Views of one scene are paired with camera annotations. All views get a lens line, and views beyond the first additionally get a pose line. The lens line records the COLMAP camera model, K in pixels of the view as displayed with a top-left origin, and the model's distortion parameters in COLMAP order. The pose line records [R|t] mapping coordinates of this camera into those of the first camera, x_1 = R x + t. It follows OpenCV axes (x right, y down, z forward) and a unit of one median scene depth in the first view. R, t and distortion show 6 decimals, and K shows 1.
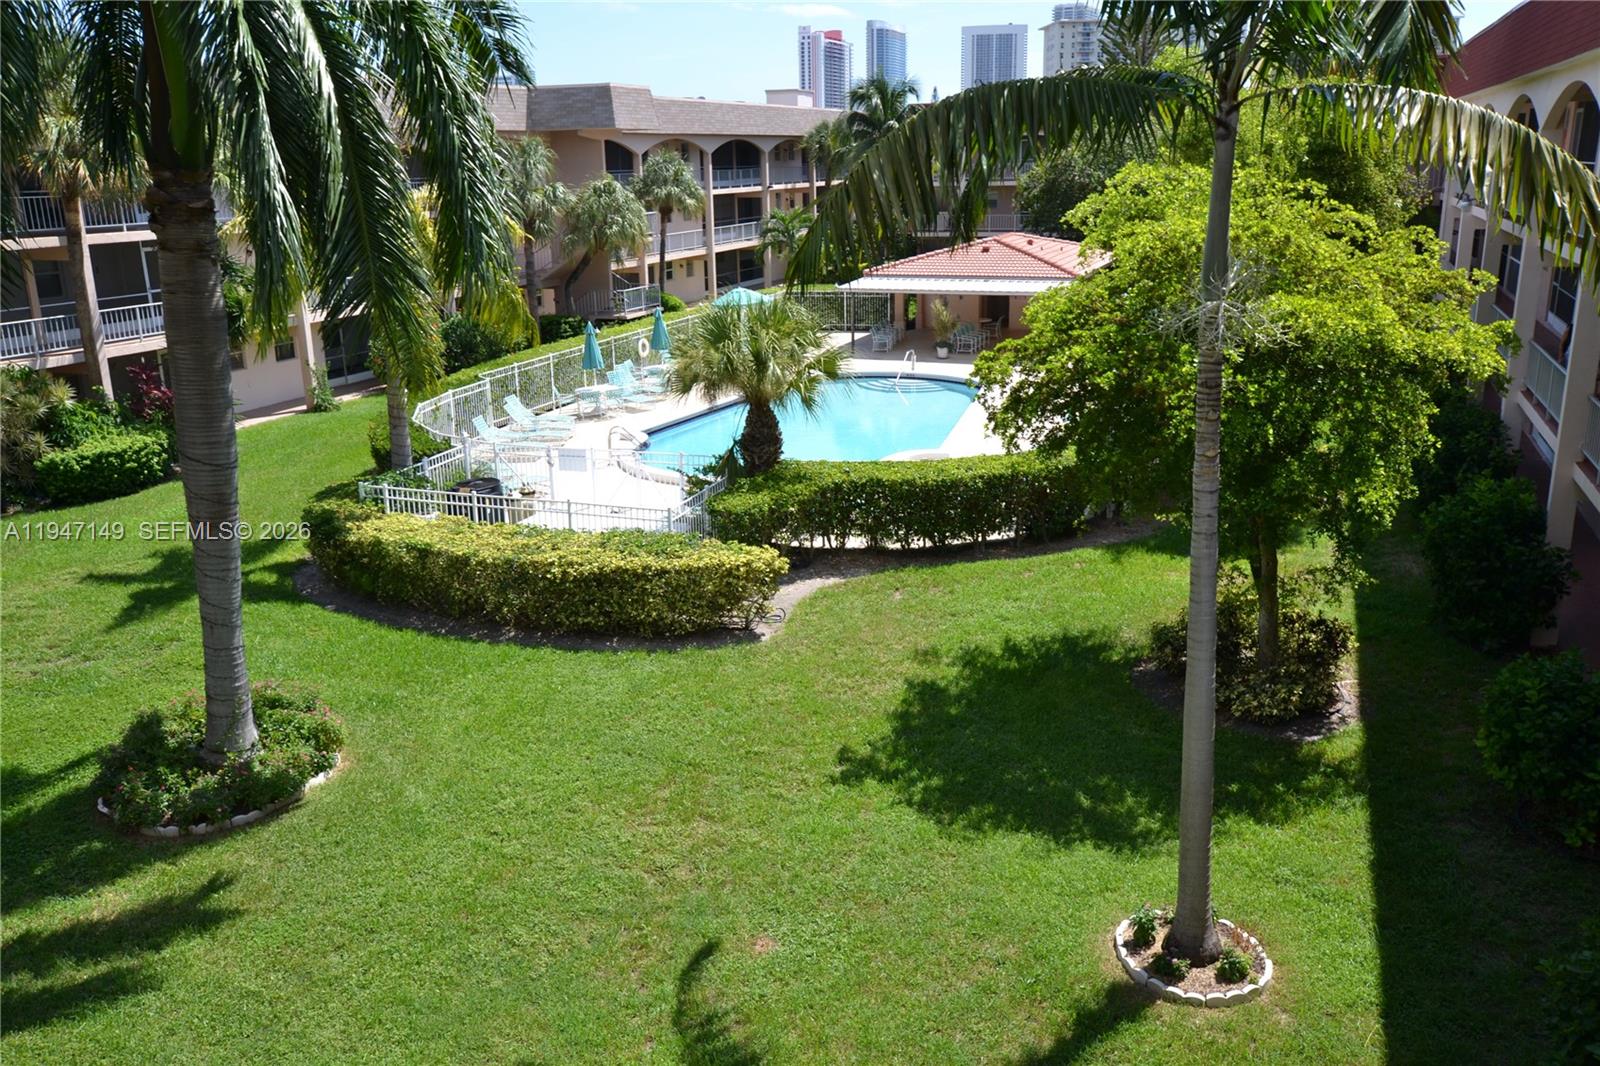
lens RADIAL K [[1338.4, 0, 800.0], [0, 1338.4, 533.0], [0, 0, 1]] dist [0.001095, 0.043780]
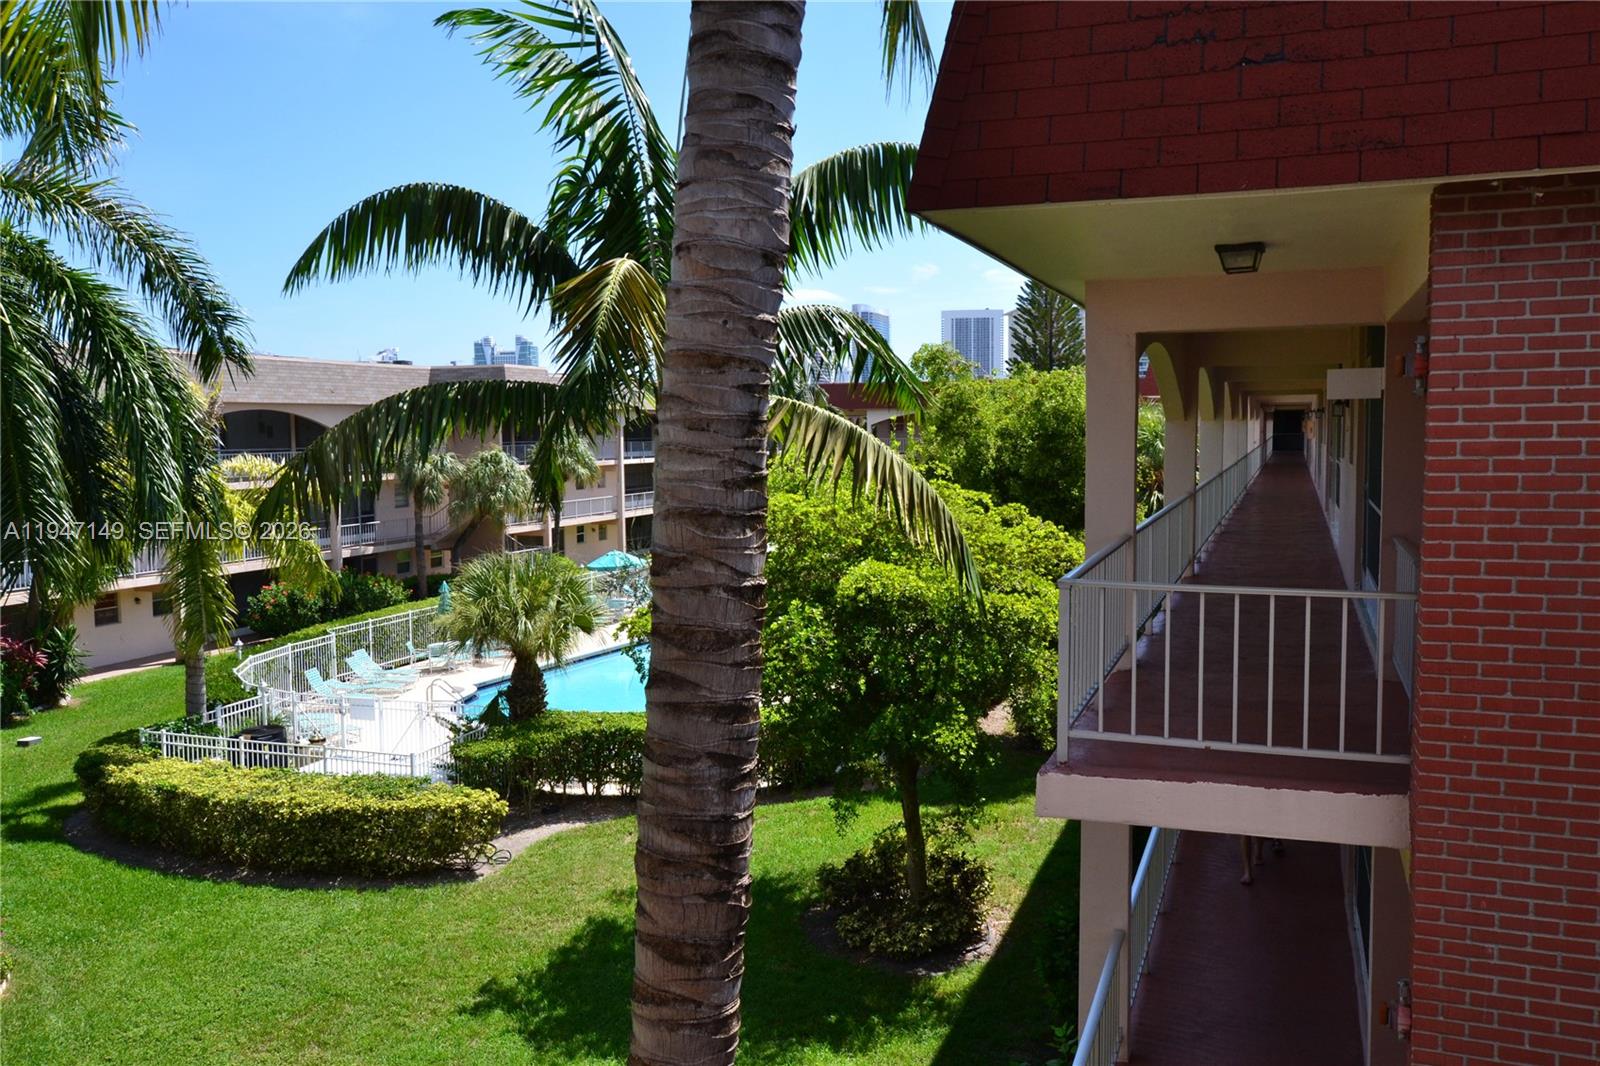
lens RADIAL K [[1338.4, 0, 800.0], [0, 1338.4, 533.0], [0, 0, 1]] dist [0.001095, 0.043780]
pose [[0.999964, 0.008418, 0.000452, 0.220564], [-0.008170, 0.980960, -0.194036, 0.014389], [-0.002077, 0.194026, 0.980994, -0.084319]]
